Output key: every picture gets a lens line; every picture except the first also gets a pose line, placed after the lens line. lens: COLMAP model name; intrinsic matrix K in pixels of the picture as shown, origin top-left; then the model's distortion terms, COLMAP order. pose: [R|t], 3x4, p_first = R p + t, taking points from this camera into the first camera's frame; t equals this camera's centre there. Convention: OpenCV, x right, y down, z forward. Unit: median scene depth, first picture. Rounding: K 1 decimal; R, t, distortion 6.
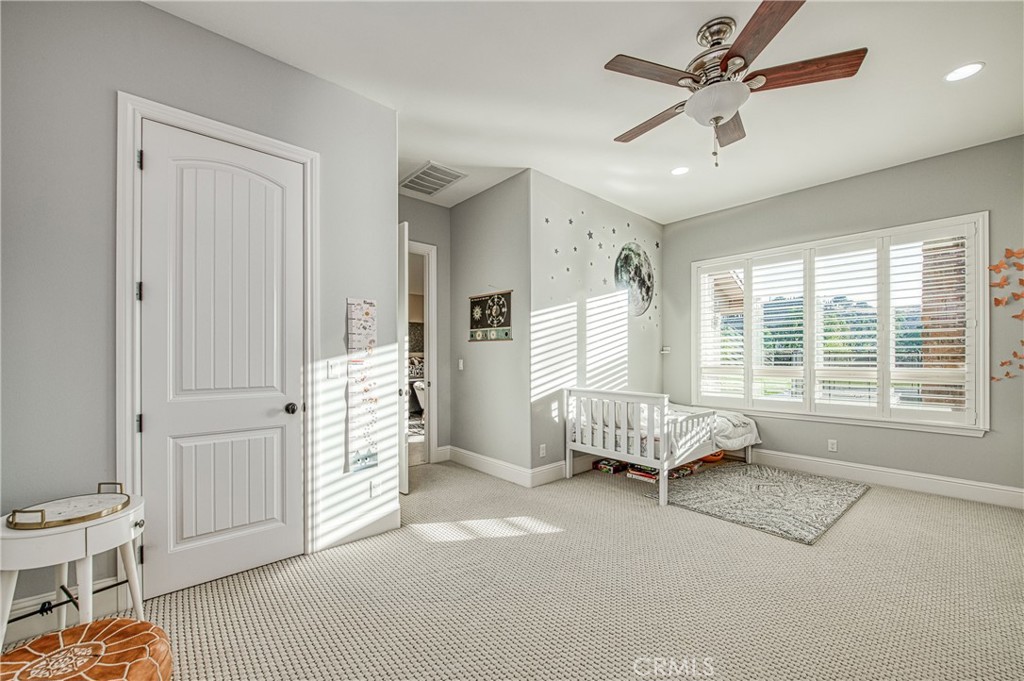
lens RADIAL K [[405.8, 0, 509.5], [0, 405.8, 352.1], [0, 0, 1]] dist [-0.003715, -0.000325]
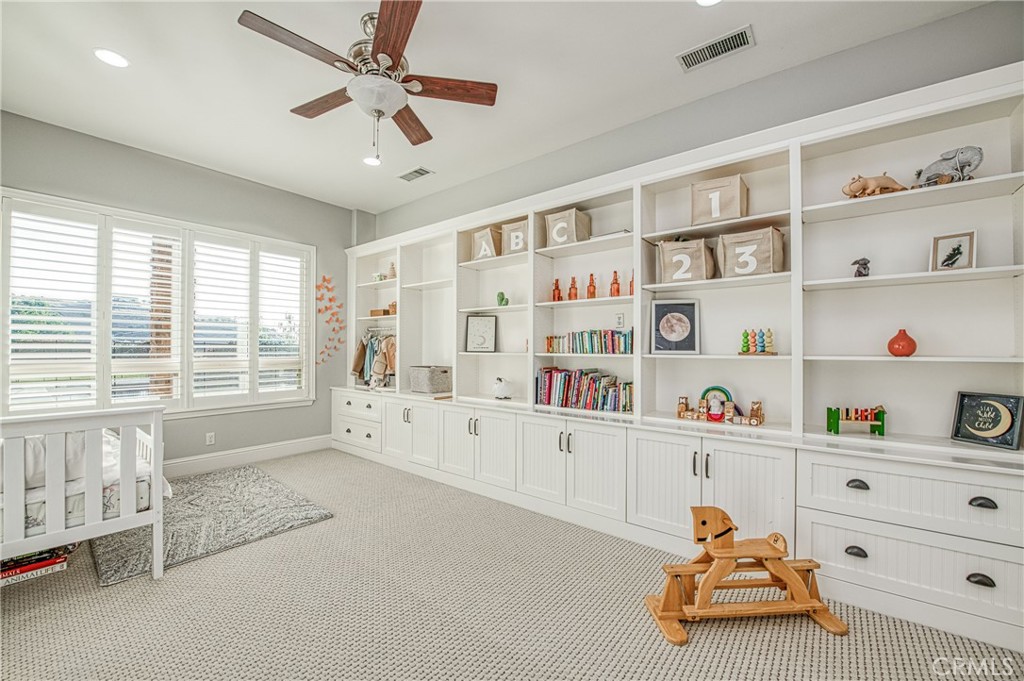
lens RADIAL K [[404.4, 0, 510.0], [0, 404.4, 337.6], [0, 0, 1]] dist [-0.002585, -0.000290]
pose [[-0.154930, 0.027793, 0.987534, -0.349658], [-0.013210, 0.999457, -0.030201, 0.008754], [-0.987837, -0.017724, -0.154479, 0.548150]]
